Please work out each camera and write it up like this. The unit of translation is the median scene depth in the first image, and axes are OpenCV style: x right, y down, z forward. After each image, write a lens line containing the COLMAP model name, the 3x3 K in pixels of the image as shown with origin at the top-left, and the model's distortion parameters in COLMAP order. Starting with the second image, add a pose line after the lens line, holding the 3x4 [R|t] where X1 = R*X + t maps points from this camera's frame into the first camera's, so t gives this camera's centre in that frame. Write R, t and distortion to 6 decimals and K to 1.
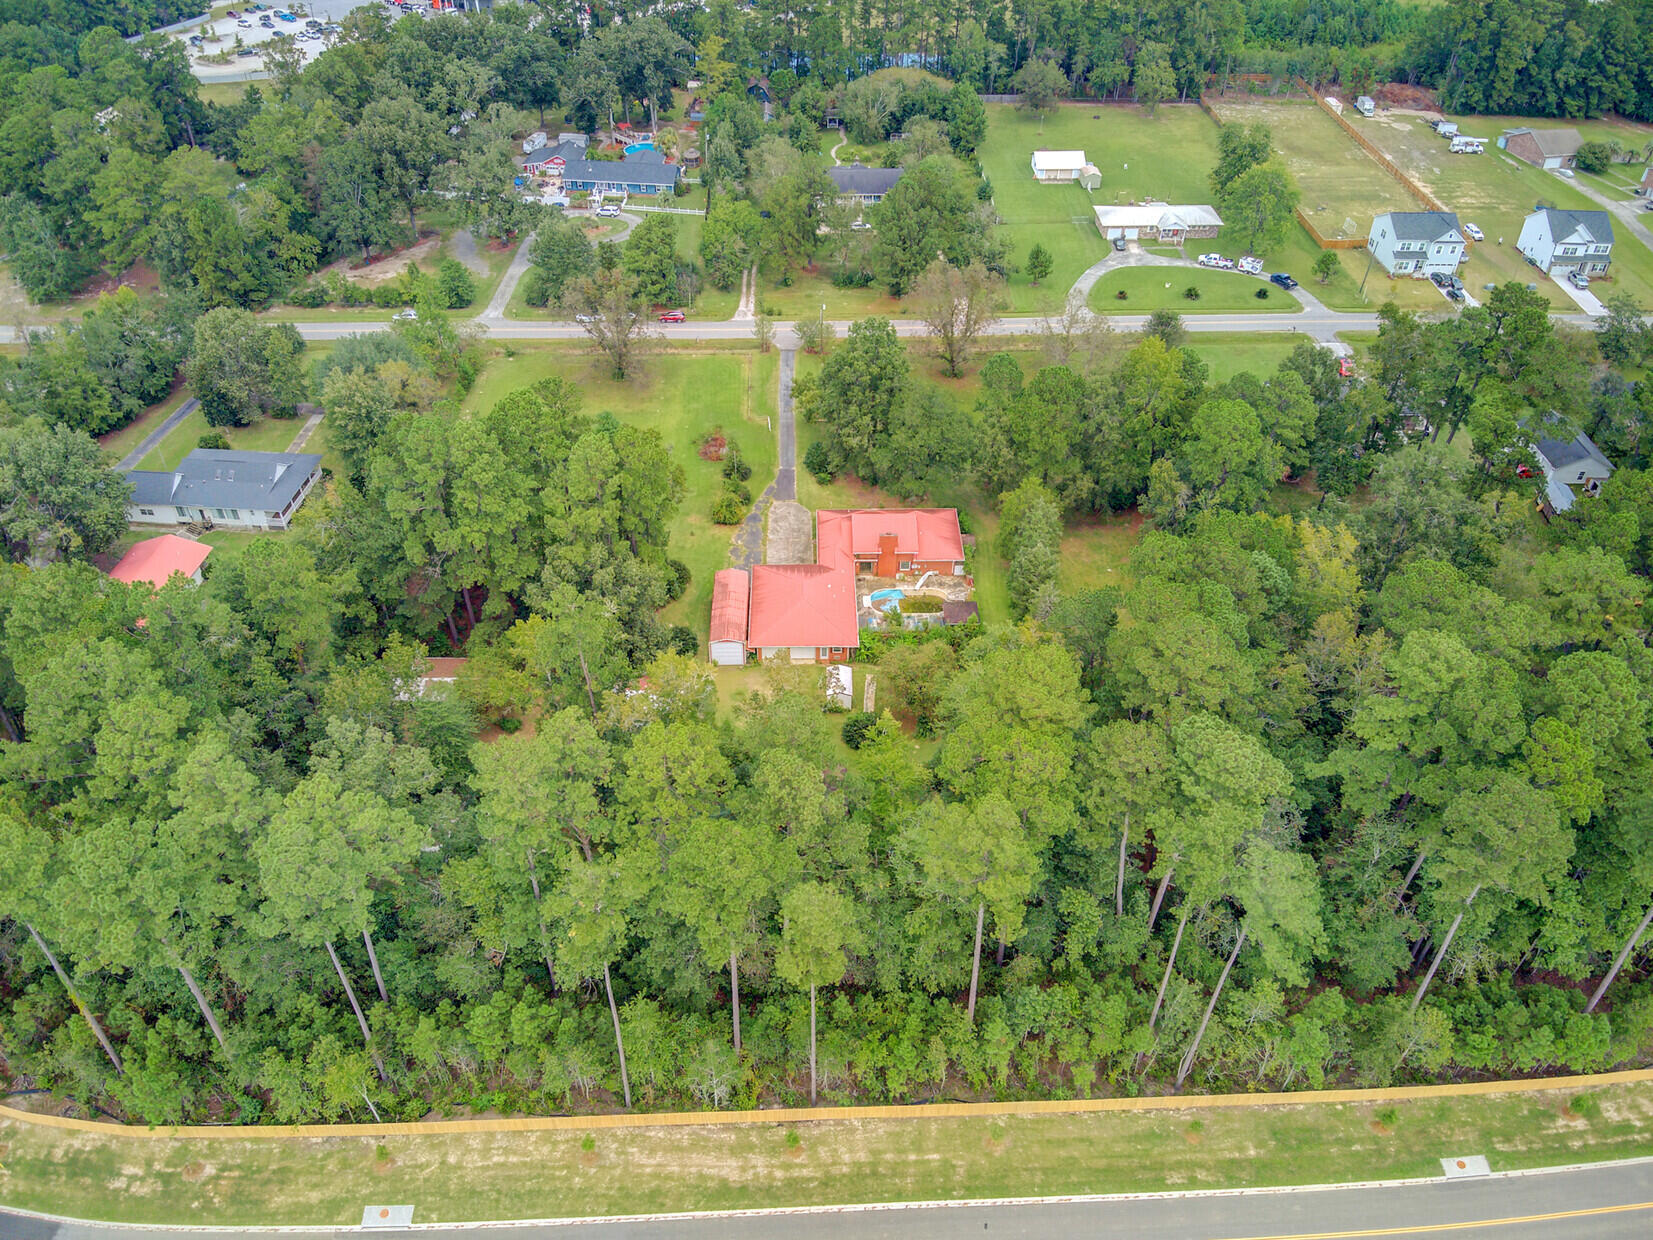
lens RADIAL K [[1231.3, 0, 827.6], [0, 1231.3, 629.9], [0, 0, 1]] dist [0.110064, -0.222542]
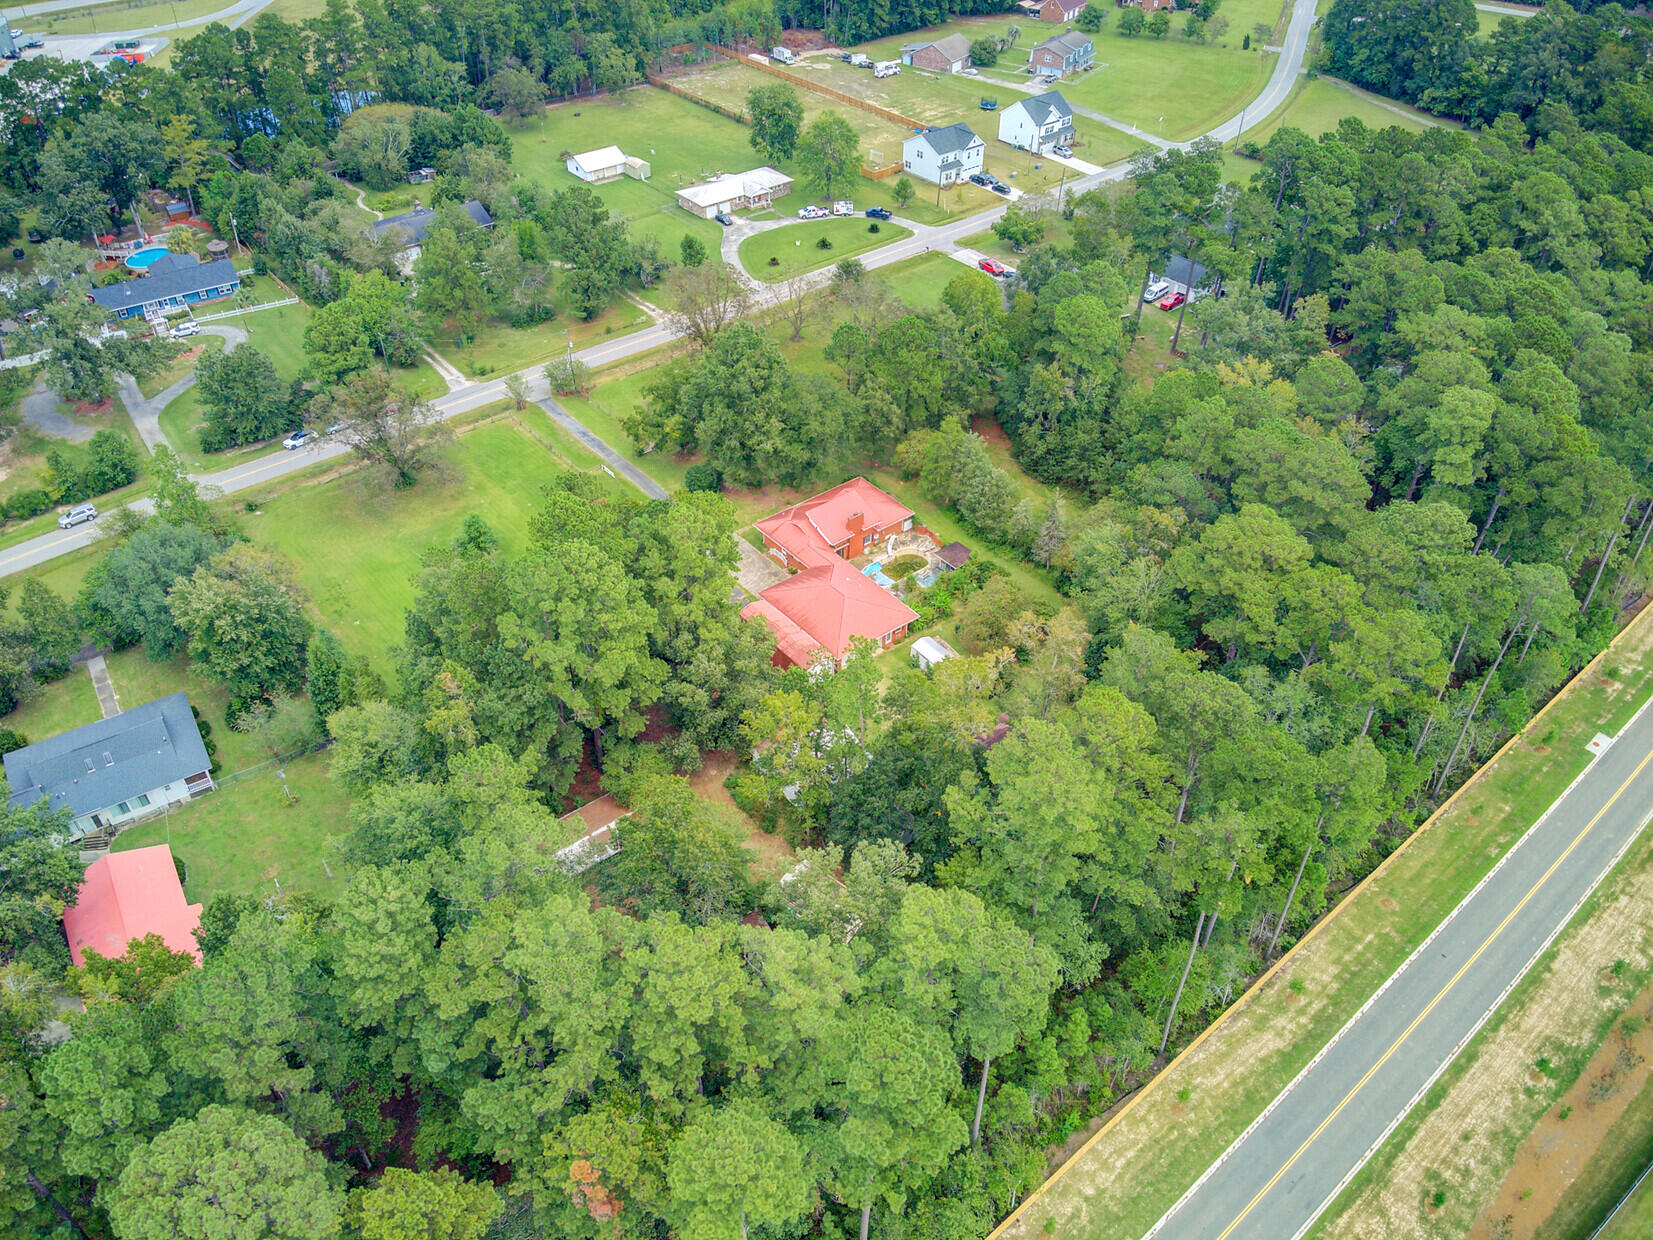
lens RADIAL K [[1231.3, 0, 827.6], [0, 1231.3, 629.9], [0, 0, 1]] dist [0.110064, -0.222542]
pose [[0.784206, -0.397233, 0.476683, -0.358471], [0.396616, 0.911697, 0.107258, -0.079234], [-0.477197, 0.104948, 0.872507, 0.091364]]
